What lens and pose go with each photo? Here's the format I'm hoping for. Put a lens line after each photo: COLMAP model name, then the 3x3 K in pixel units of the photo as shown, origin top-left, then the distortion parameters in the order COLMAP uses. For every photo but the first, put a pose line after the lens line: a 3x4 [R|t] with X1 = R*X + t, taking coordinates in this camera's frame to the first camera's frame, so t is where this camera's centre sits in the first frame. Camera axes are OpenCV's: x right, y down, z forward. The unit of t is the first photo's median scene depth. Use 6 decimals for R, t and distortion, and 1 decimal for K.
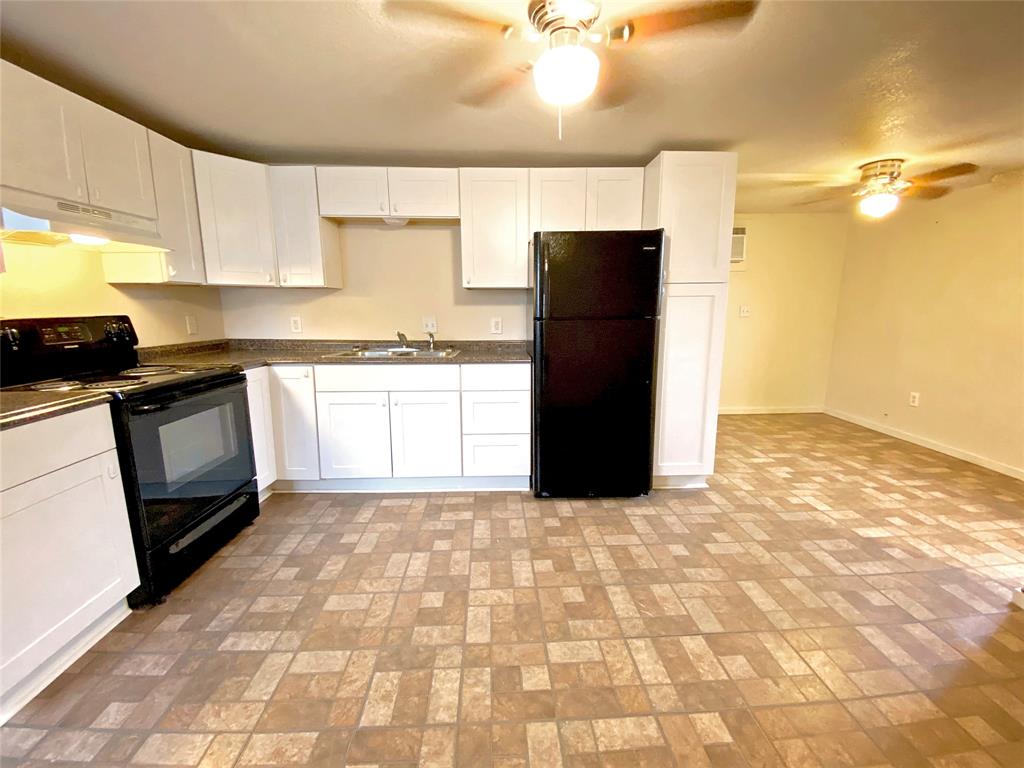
lens RADIAL K [[415.9, 0, 509.7], [0, 415.9, 379.7], [0, 0, 1]] dist [0.015440, -0.018674]
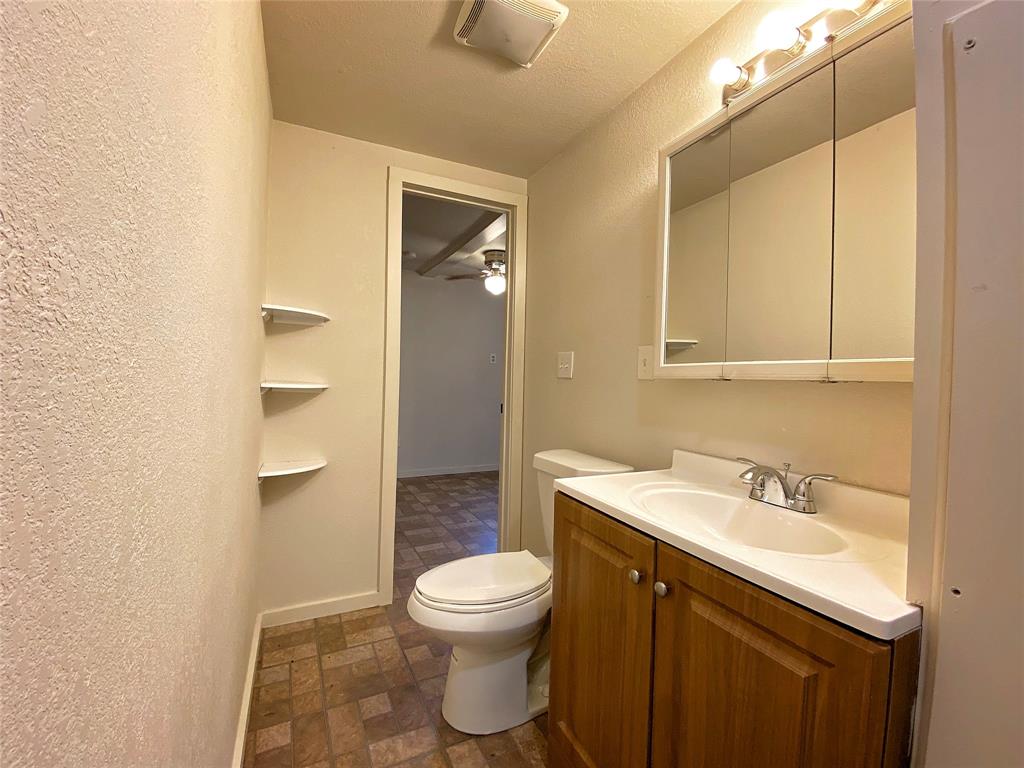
lens RADIAL K [[415.9, 0, 509.7], [0, 415.9, 379.7], [0, 0, 1]] dist [0.015440, -0.018674]
pose [[-0.403428, -0.020539, 0.914781, -0.540290], [0.133558, 0.987719, 0.081078, -0.392955], [-0.905212, 0.154886, -0.395730, 2.438692]]
